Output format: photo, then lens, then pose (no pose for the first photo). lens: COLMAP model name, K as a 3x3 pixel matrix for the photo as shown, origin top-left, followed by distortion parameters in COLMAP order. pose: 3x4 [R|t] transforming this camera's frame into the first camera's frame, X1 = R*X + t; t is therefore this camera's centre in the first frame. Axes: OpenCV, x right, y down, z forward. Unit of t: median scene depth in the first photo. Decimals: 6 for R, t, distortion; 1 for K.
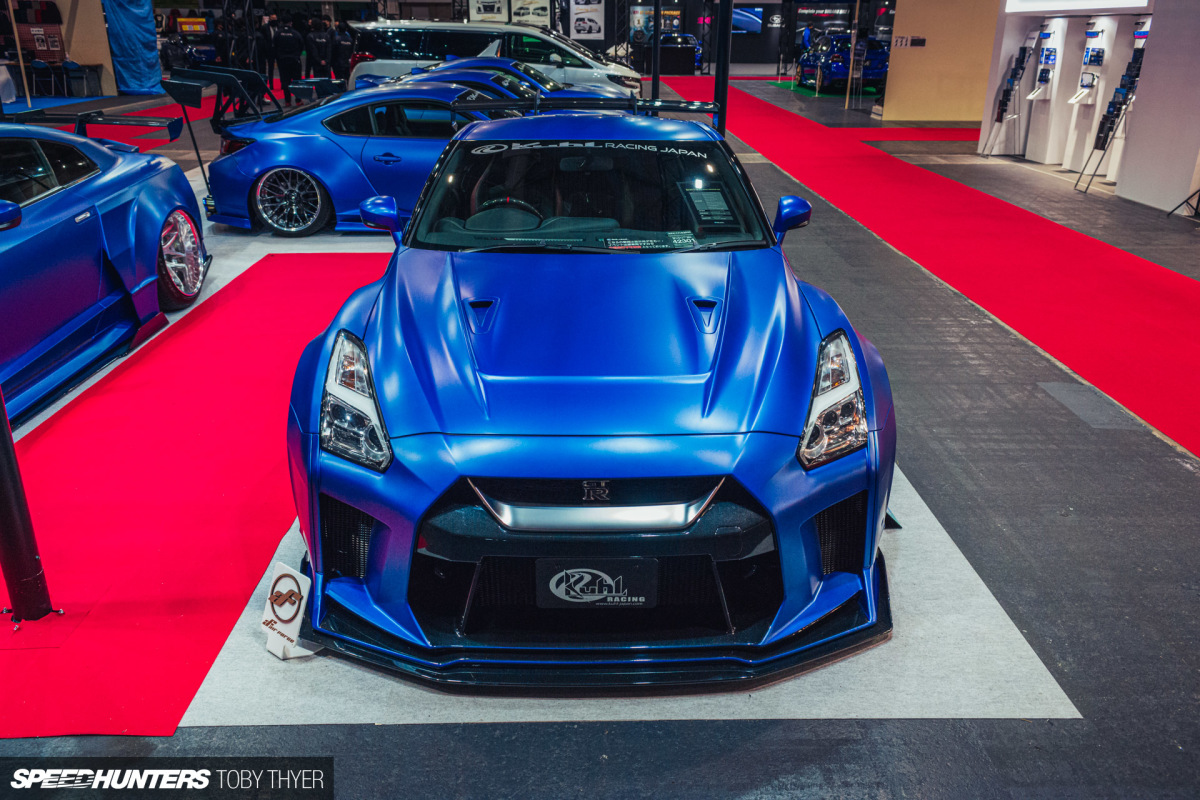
lens RADIAL K [[959.7, 0, 600.0], [0, 959.7, 400.0], [0, 0, 1]] dist [0.009674, 0.003074]
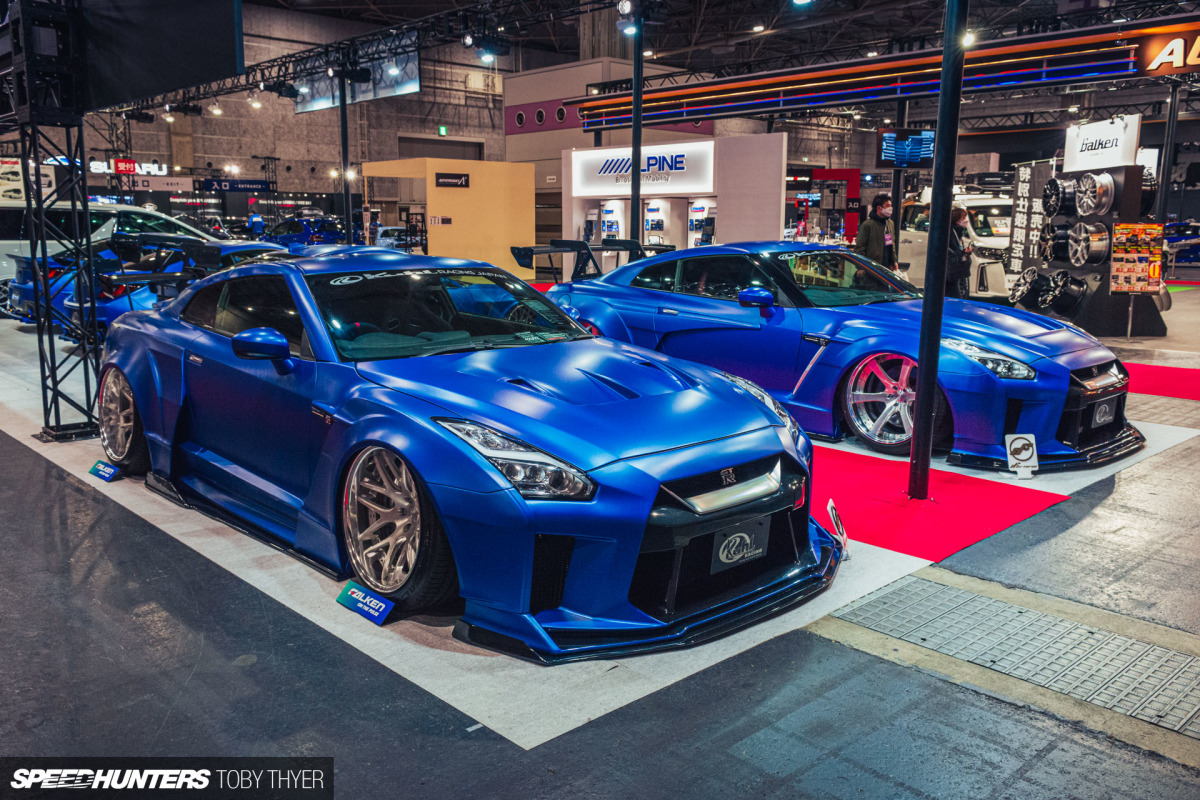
lens RADIAL K [[959.7, 0, 600.0], [0, 959.7, 400.0], [0, 0, 1]] dist [0.009674, 0.003074]
pose [[0.728278, -0.088085, 0.679597, -0.666943], [0.219330, 0.969500, -0.109381, 0.058160], [-0.649234, 0.228716, 0.725385, 0.042578]]
